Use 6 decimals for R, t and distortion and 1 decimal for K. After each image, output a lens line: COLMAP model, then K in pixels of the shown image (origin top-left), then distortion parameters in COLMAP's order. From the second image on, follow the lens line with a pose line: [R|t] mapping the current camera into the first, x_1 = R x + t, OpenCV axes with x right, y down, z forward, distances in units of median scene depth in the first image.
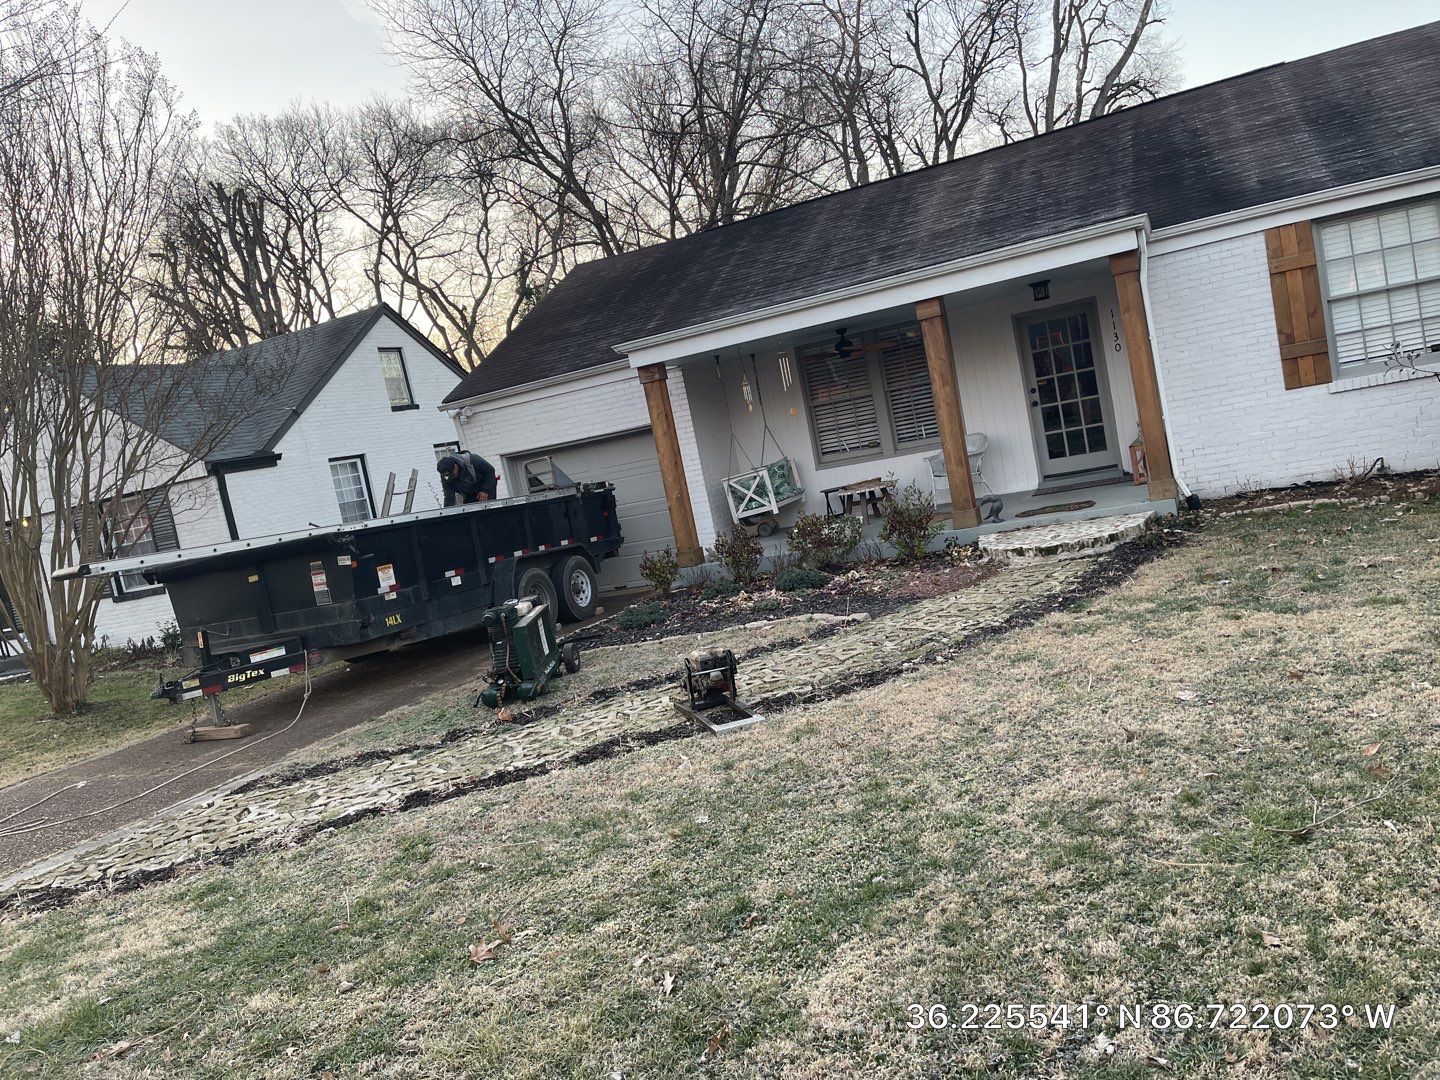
lens RADIAL K [[1092.0, 0, 723.6], [0, 1092.0, 541.9], [0, 0, 1]] dist [0.064197, -0.083708]
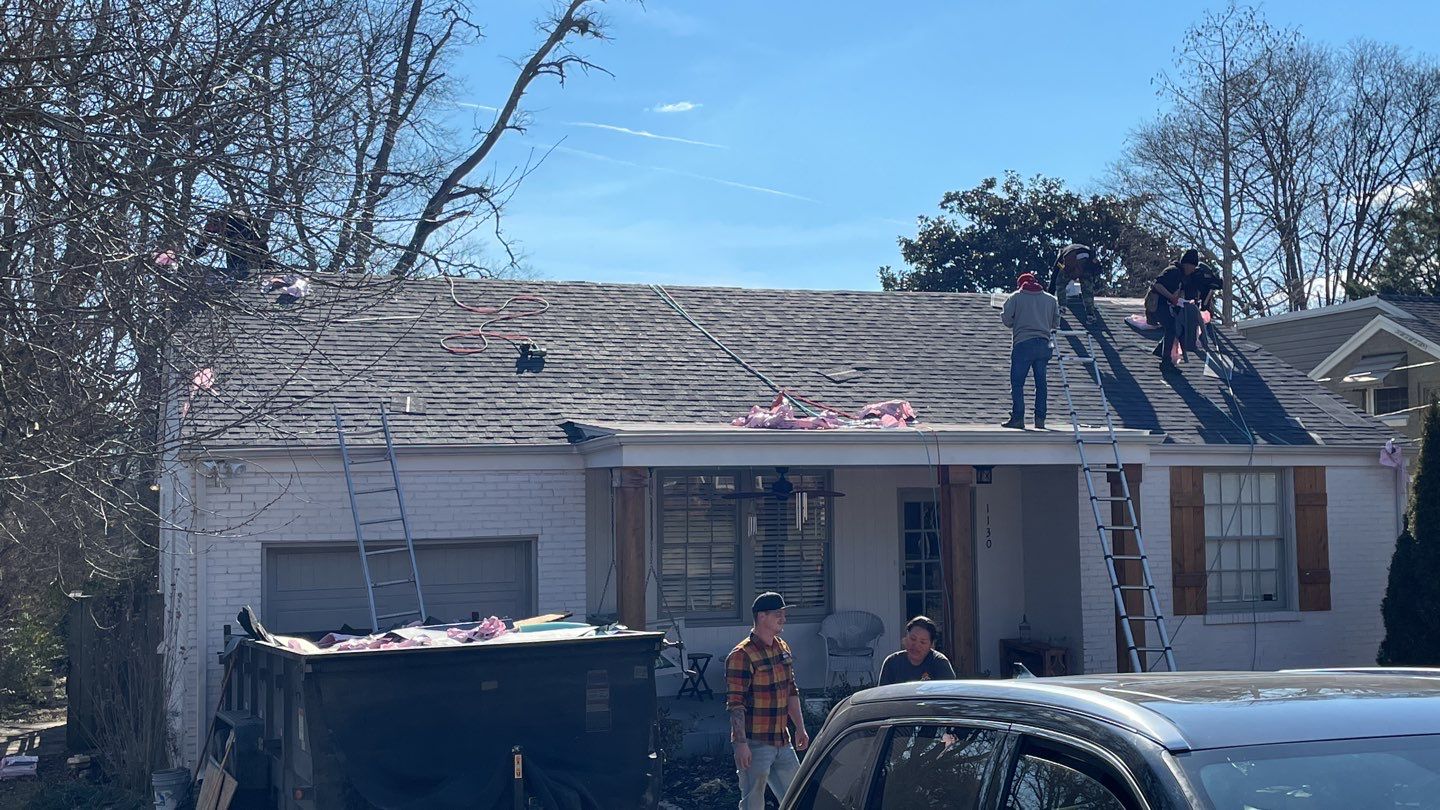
lens RADIAL K [[1710.1, 0, 727.9], [0, 1710.1, 403.2], [0, 0, 1]] dist [0.139249, -0.247788]
pose [[0.712540, 0.218651, 0.666692, -0.948613], [-0.059352, 0.965580, -0.253243, 0.111570], [-0.699117, 0.140876, 0.700992, 0.106362]]
